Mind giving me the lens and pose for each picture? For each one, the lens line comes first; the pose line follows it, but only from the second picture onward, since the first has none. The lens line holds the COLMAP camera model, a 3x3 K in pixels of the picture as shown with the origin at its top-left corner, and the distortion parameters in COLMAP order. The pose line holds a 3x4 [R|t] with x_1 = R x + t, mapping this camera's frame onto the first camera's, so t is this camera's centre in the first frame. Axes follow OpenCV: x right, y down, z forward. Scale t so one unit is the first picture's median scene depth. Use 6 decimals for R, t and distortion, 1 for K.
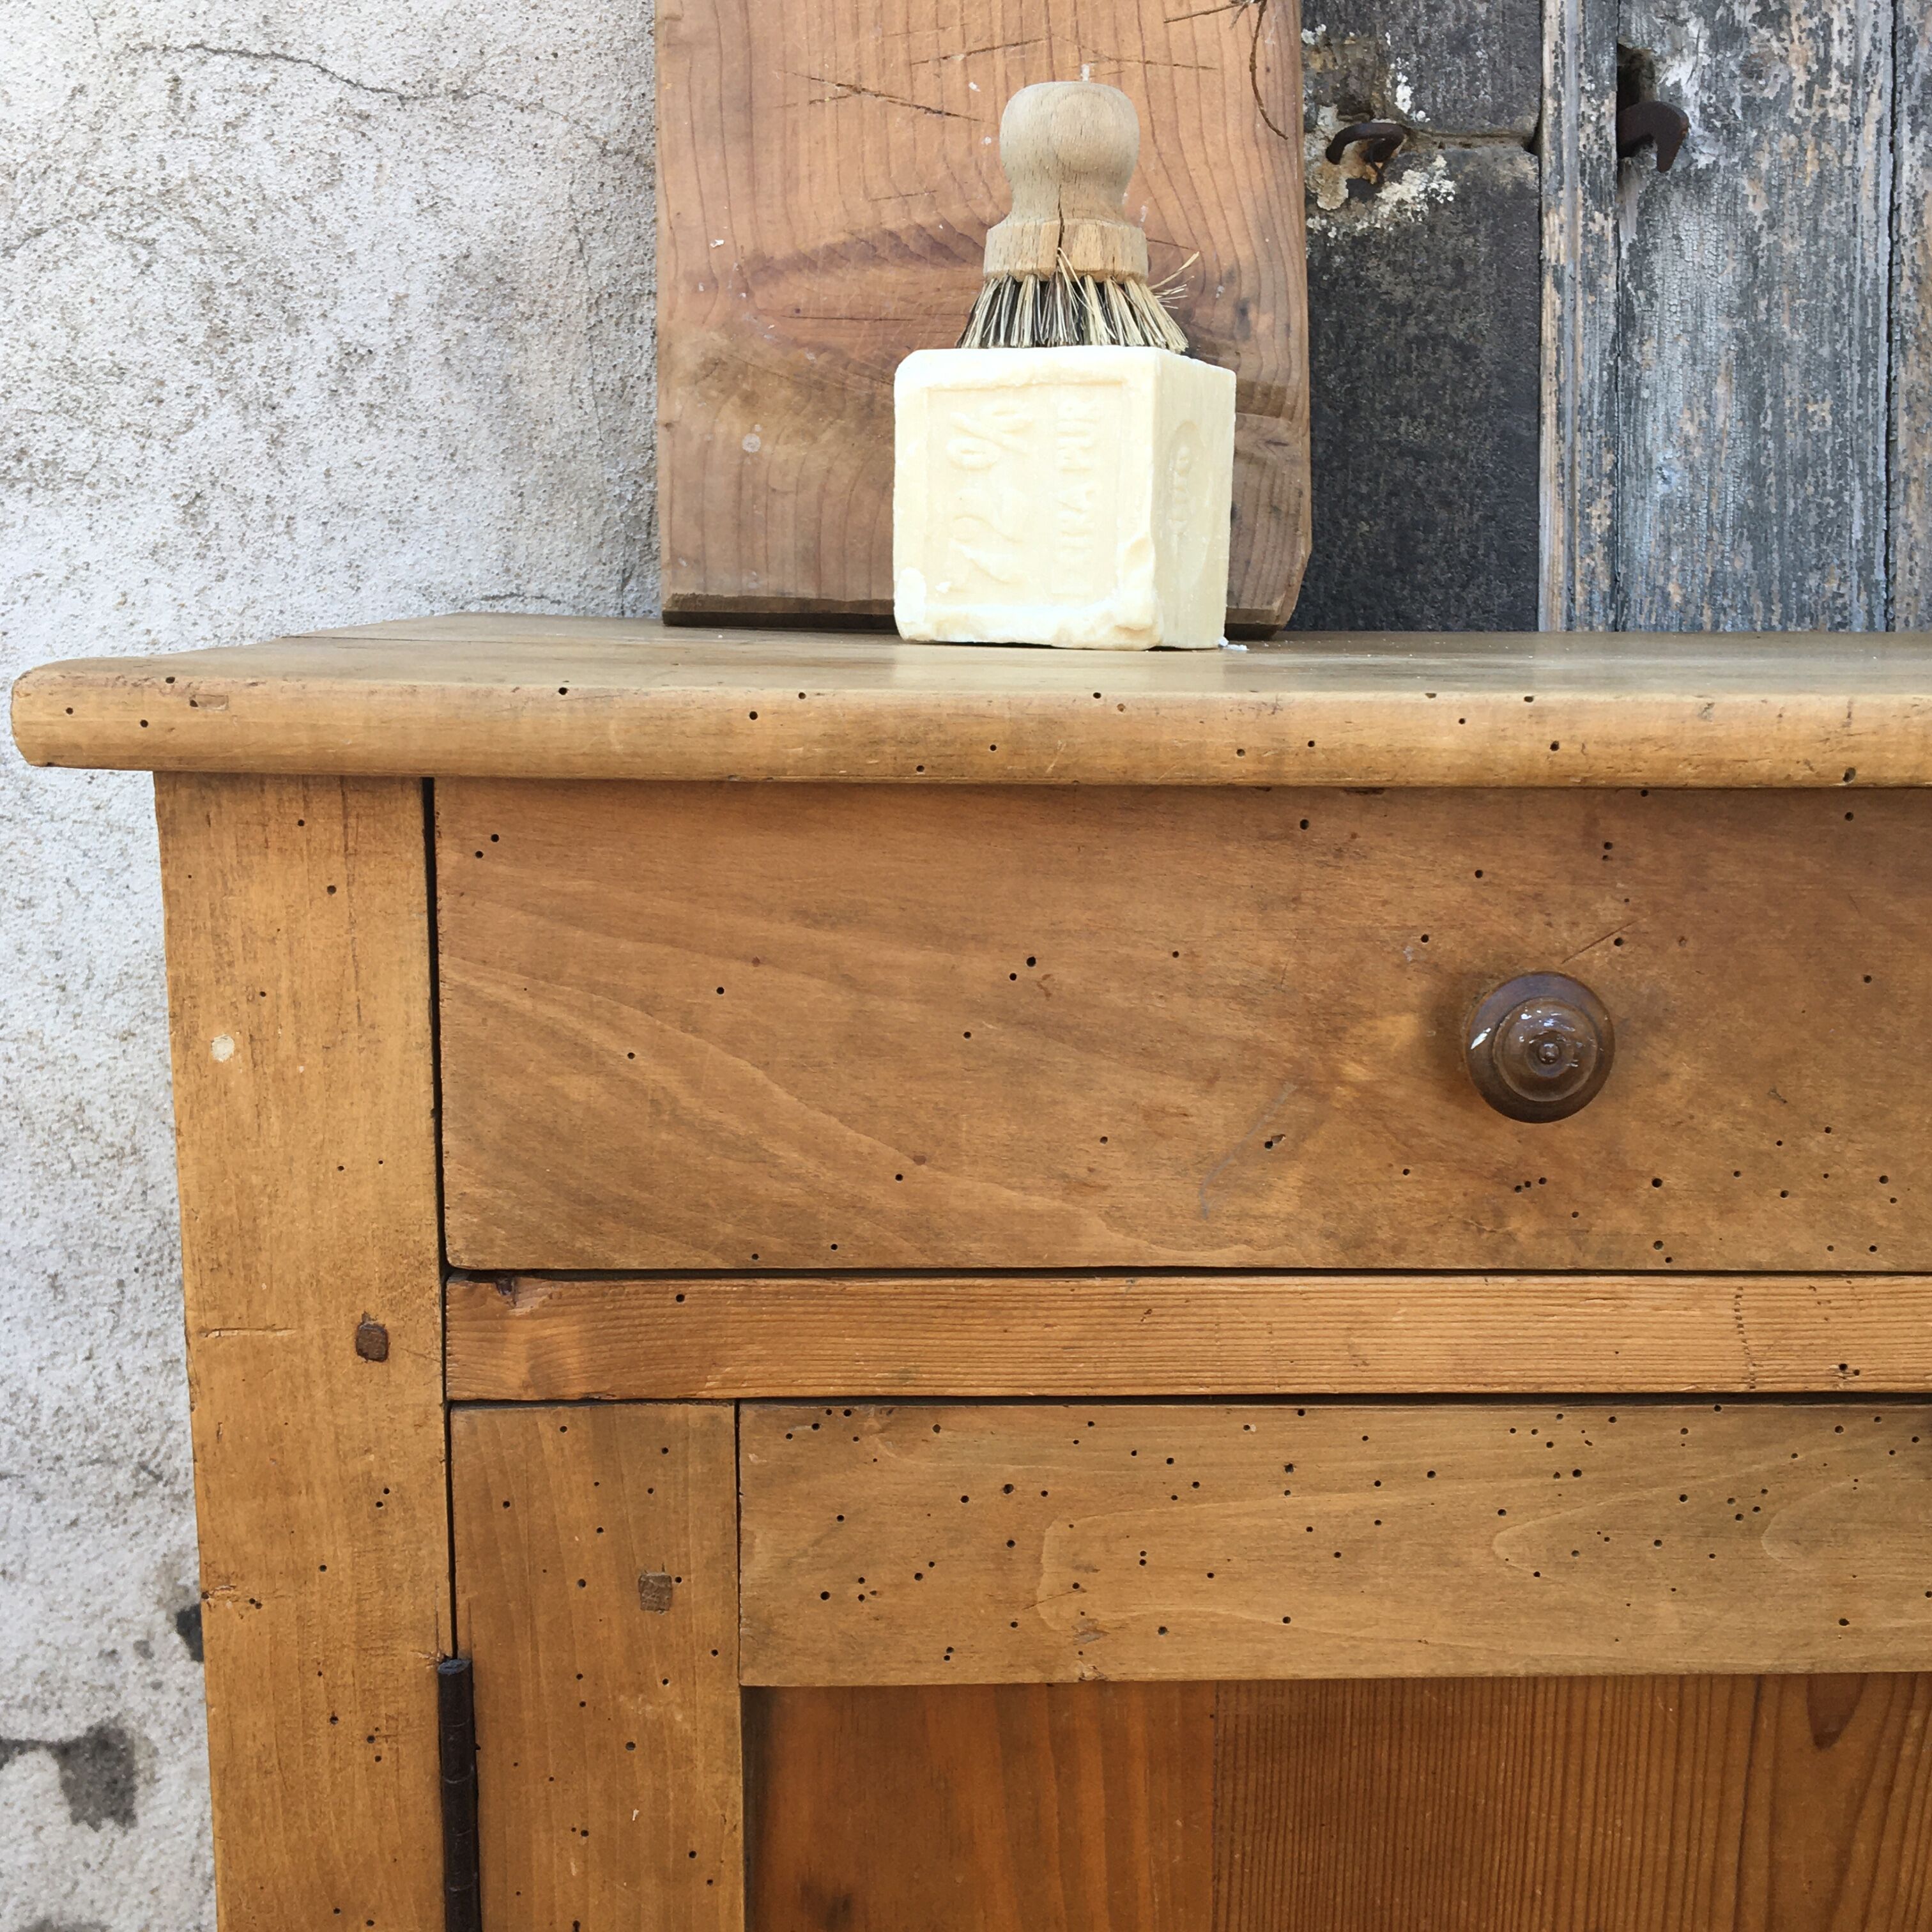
lens RADIAL K [[2370.4, 0, 940.5], [0, 2370.4, 957.8], [0, 0, 1]] dist [0.044287, 0.000000]
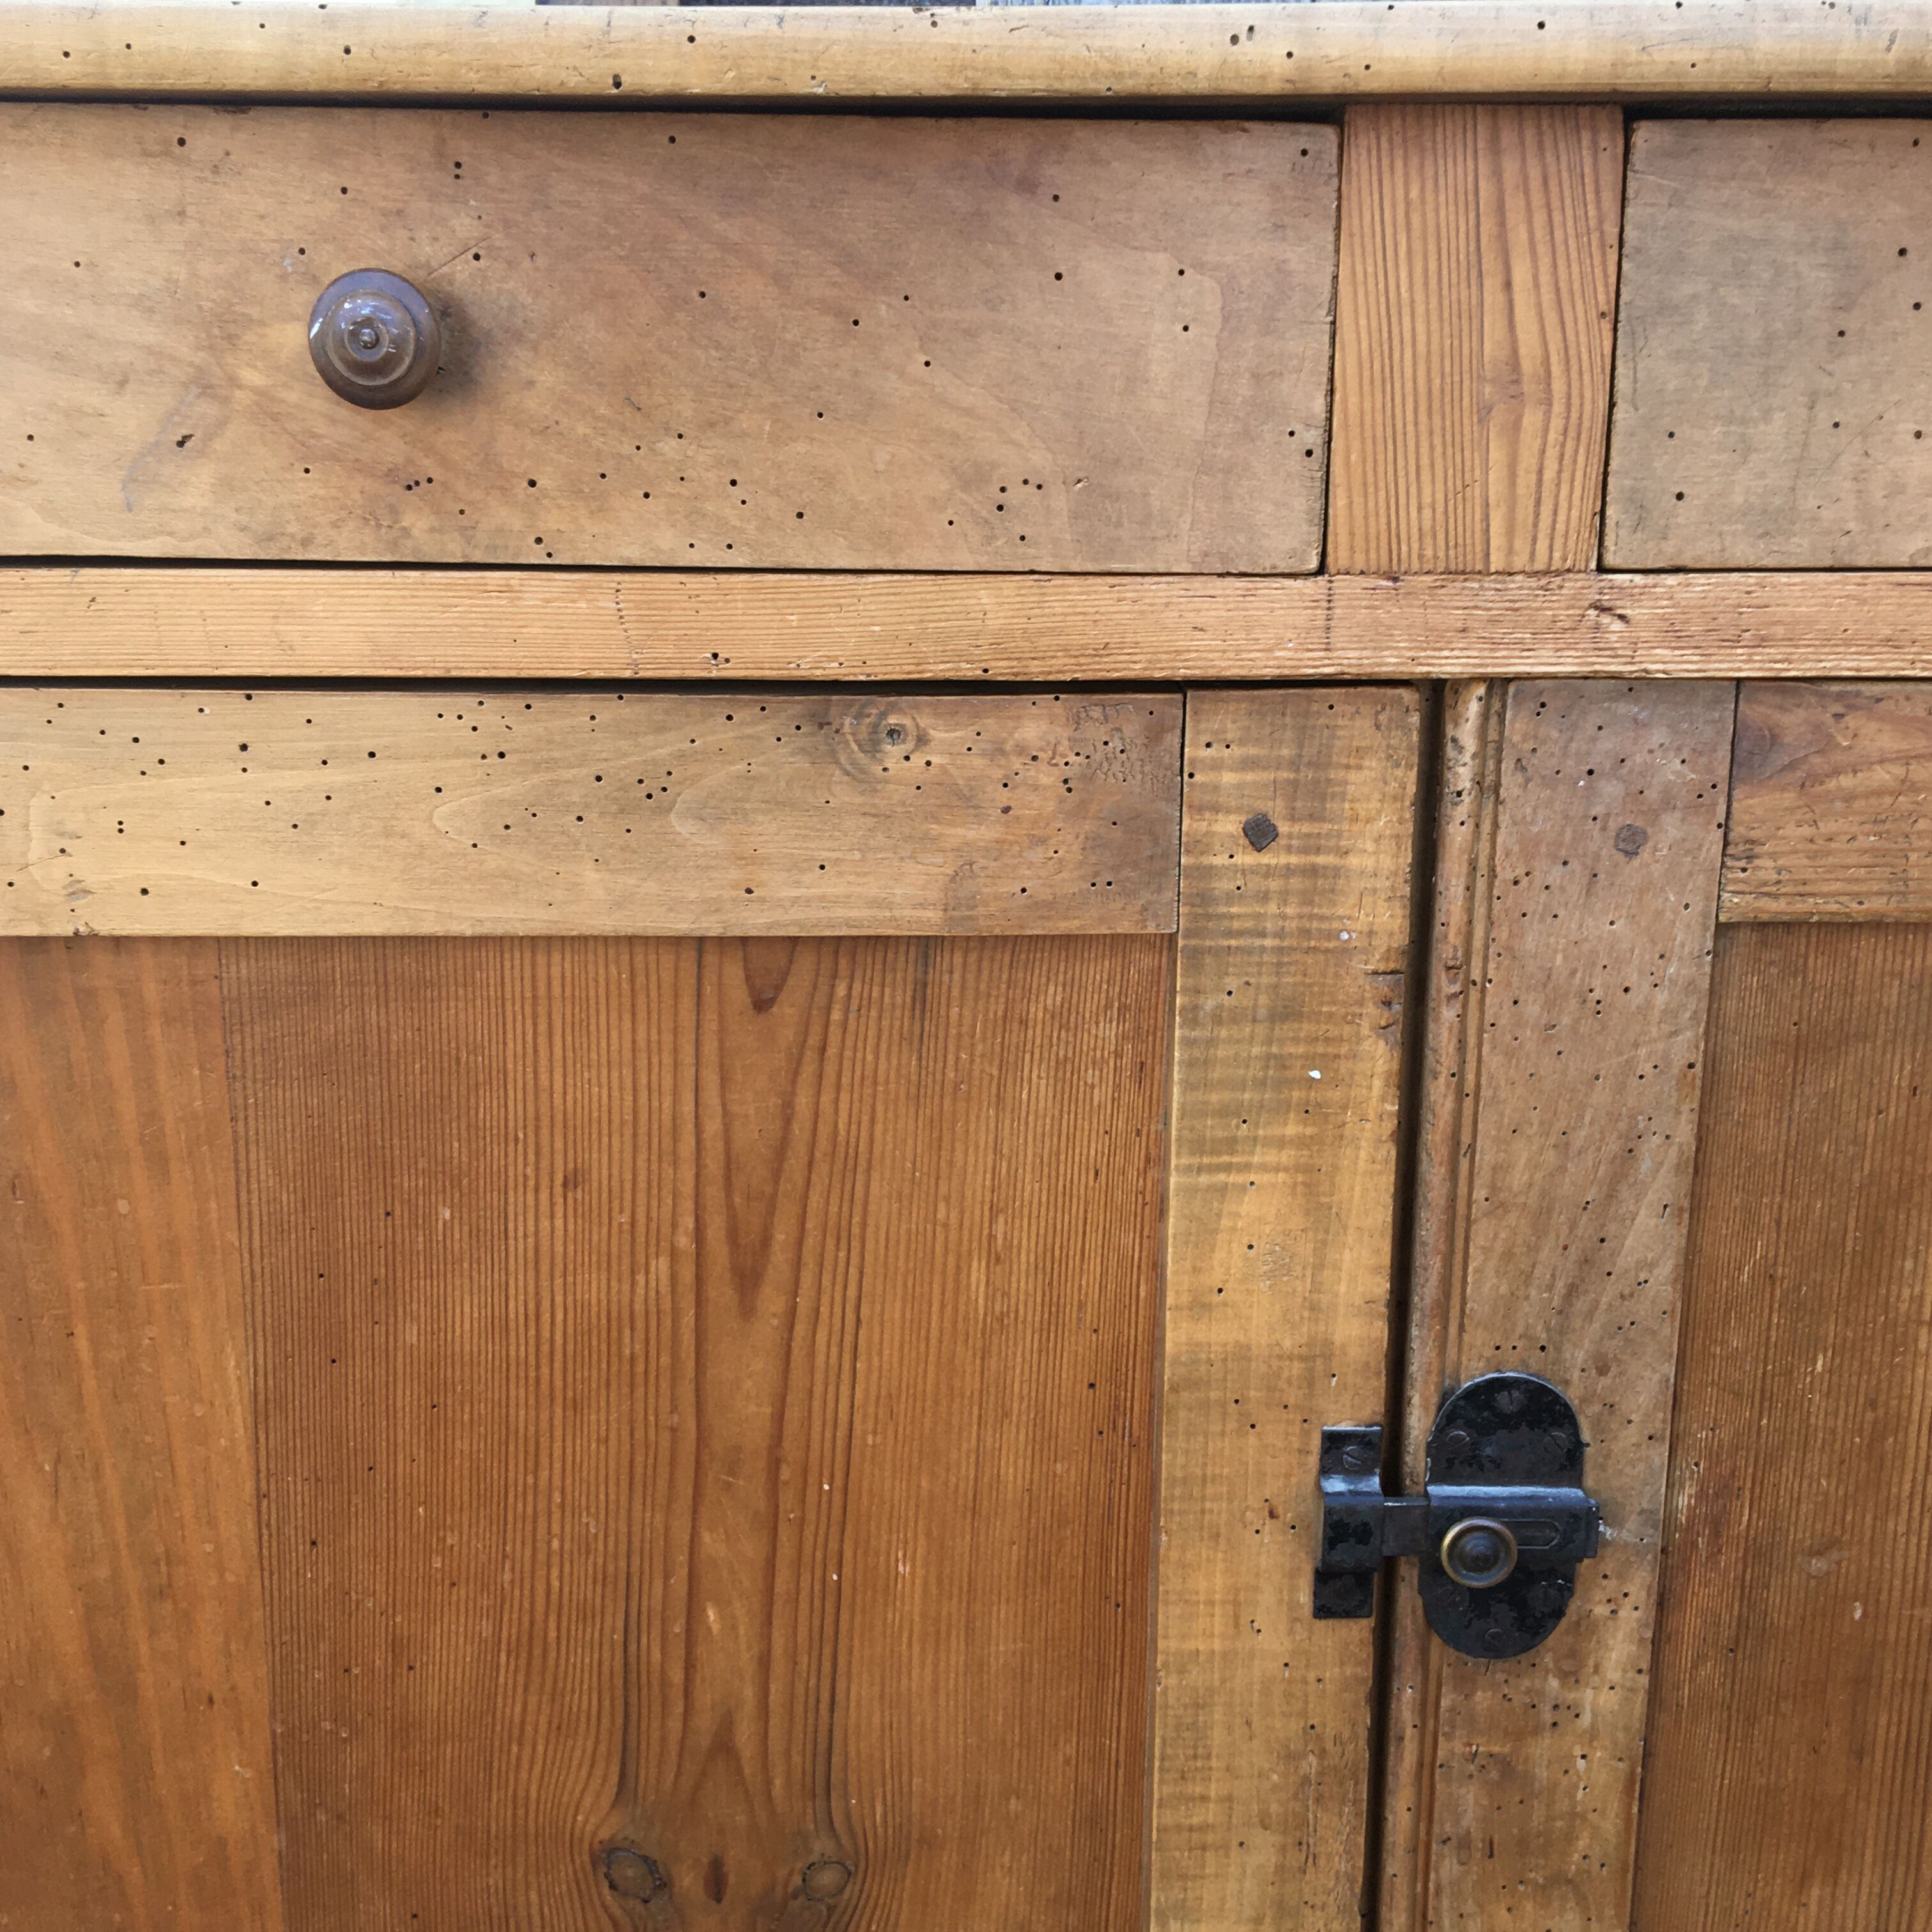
lens RADIAL K [[2370.4, 0, 964.5], [0, 2370.4, 982.7], [0, 0, 1]] dist [0.044287, 0.000000]
pose [[0.999887, 0.003884, -0.014549, 0.298713], [-0.002336, 0.994472, 0.104975, 0.120548], [0.014876, -0.104929, 0.994368, -0.085435]]
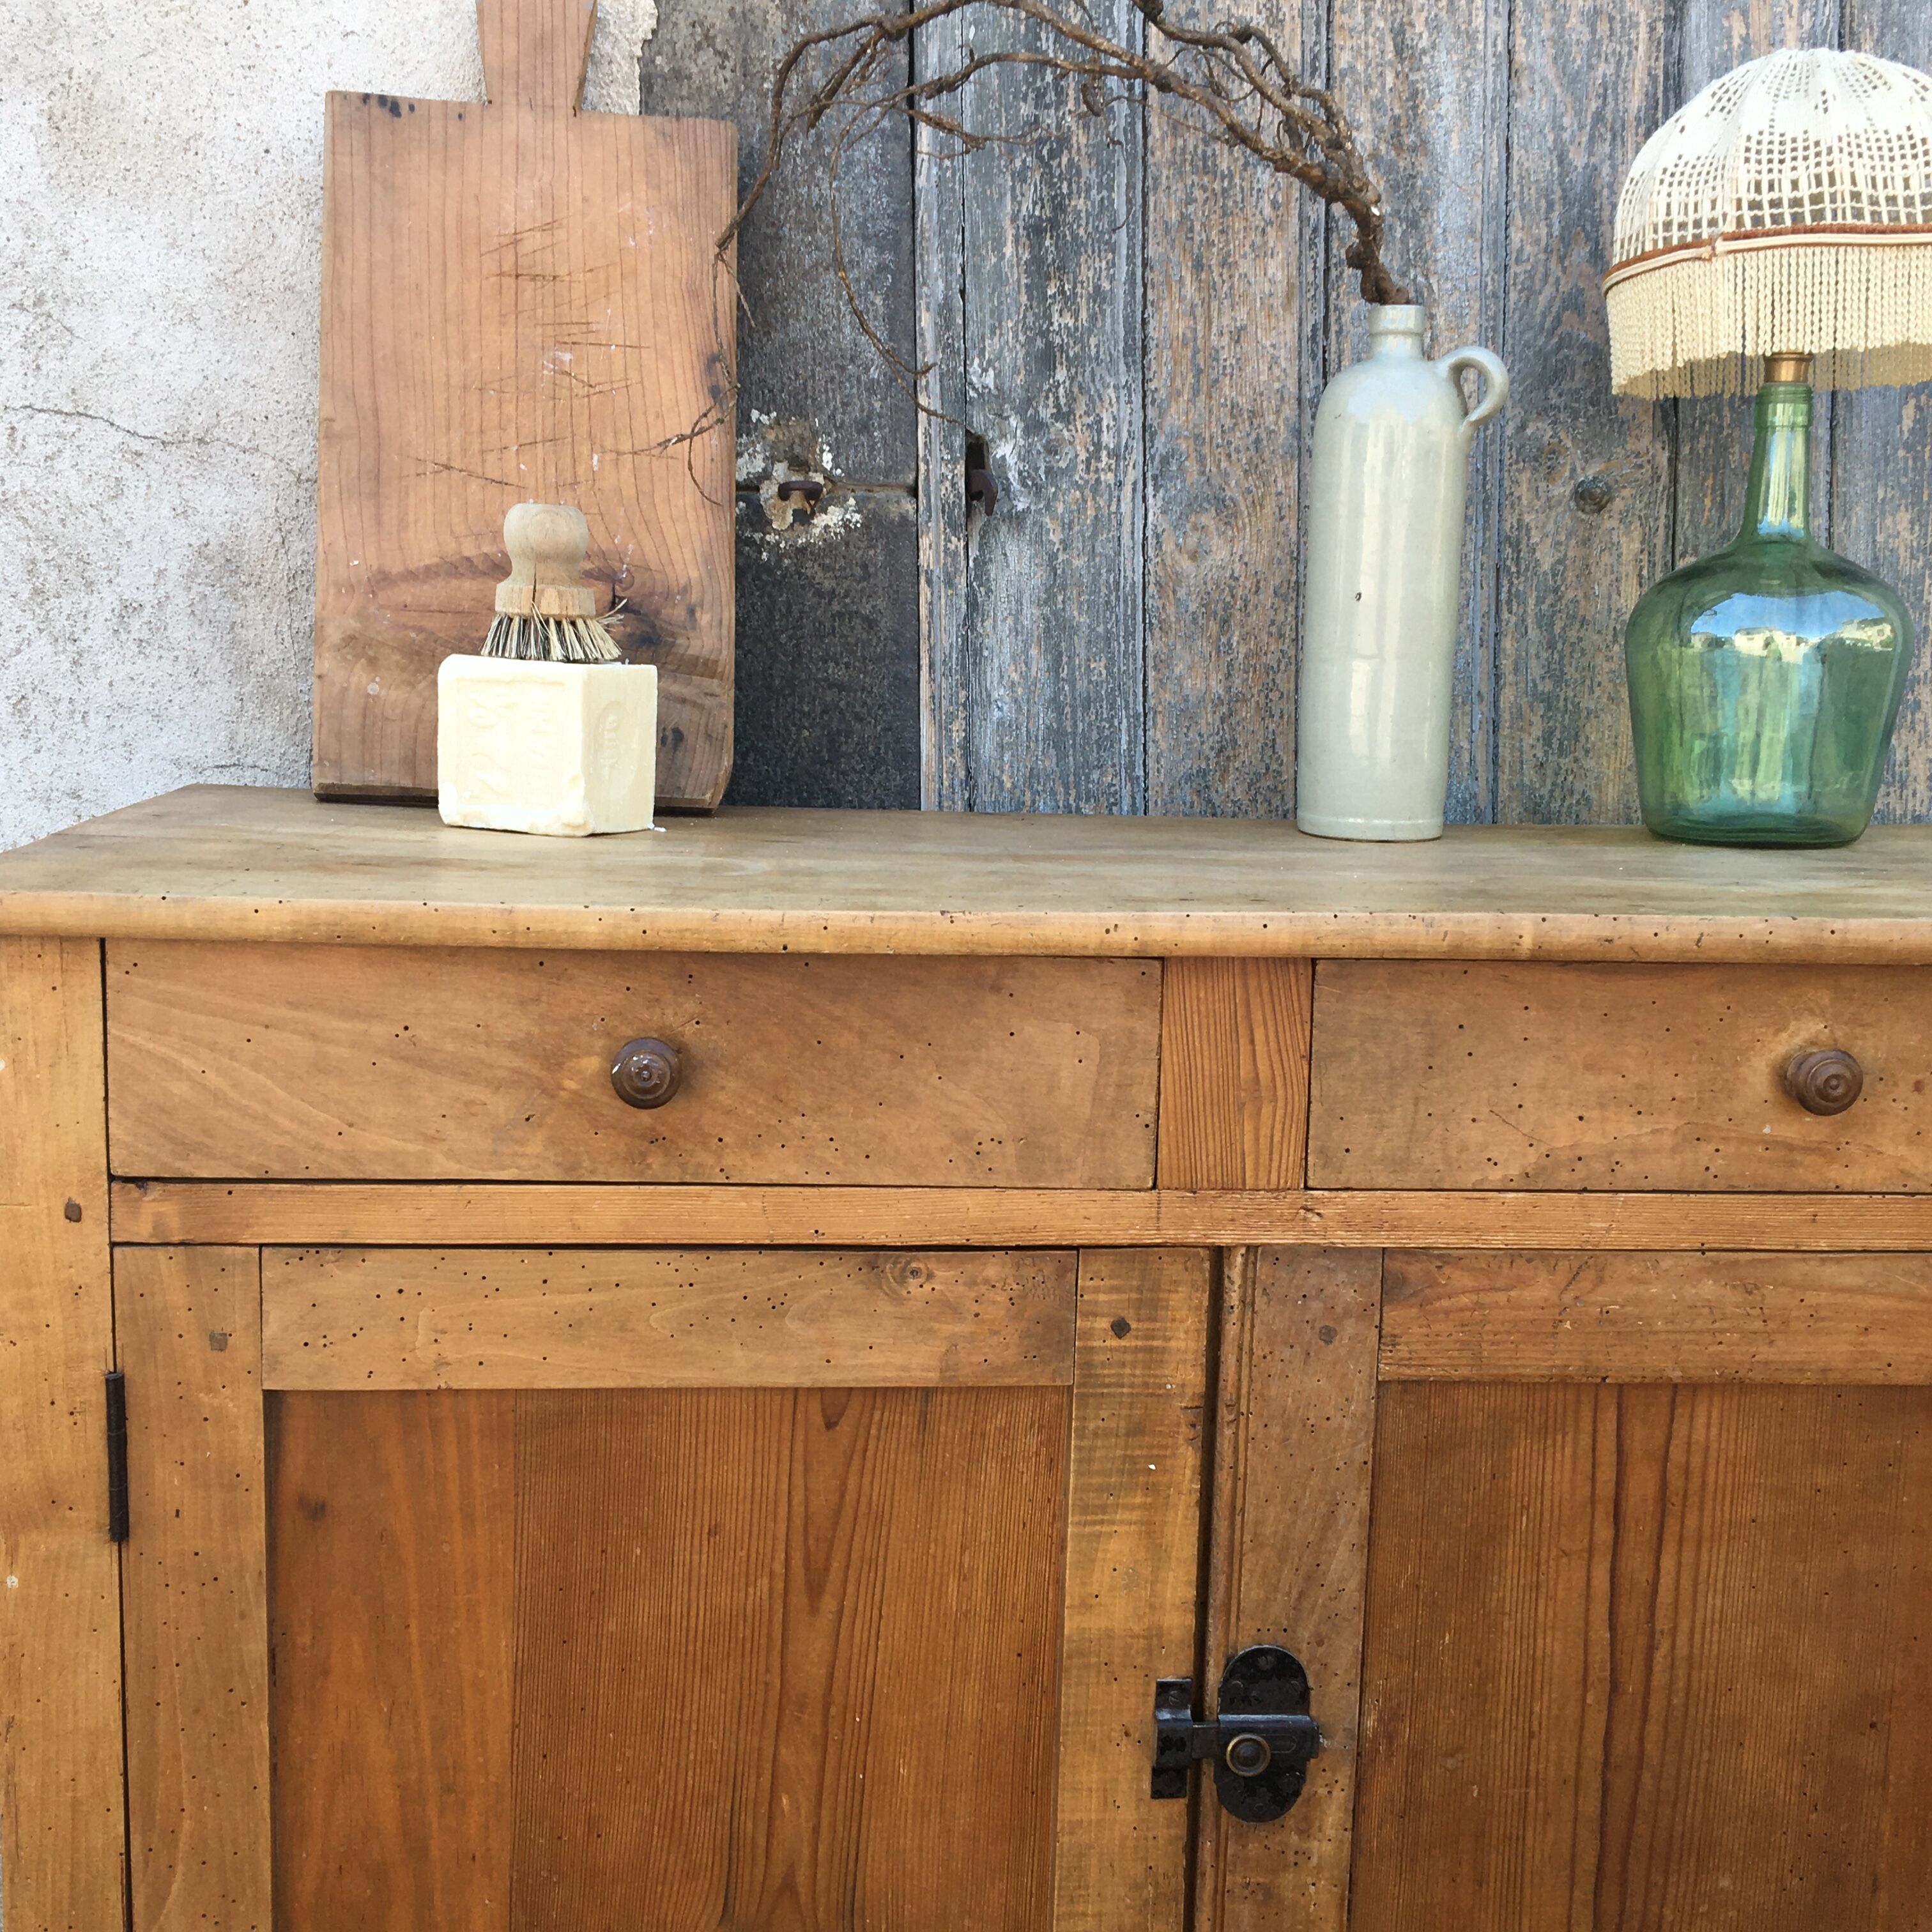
lens RADIAL K [[2370.4, 0, 960.4], [0, 2370.4, 956.9], [0, 0, 1]] dist [0.044287, 0.000000]
pose [[0.998364, 0.016606, 0.054707, 0.223920], [-0.015990, 0.999804, -0.011690, -0.024253], [-0.054890, 0.010796, 0.998434, -0.598436]]
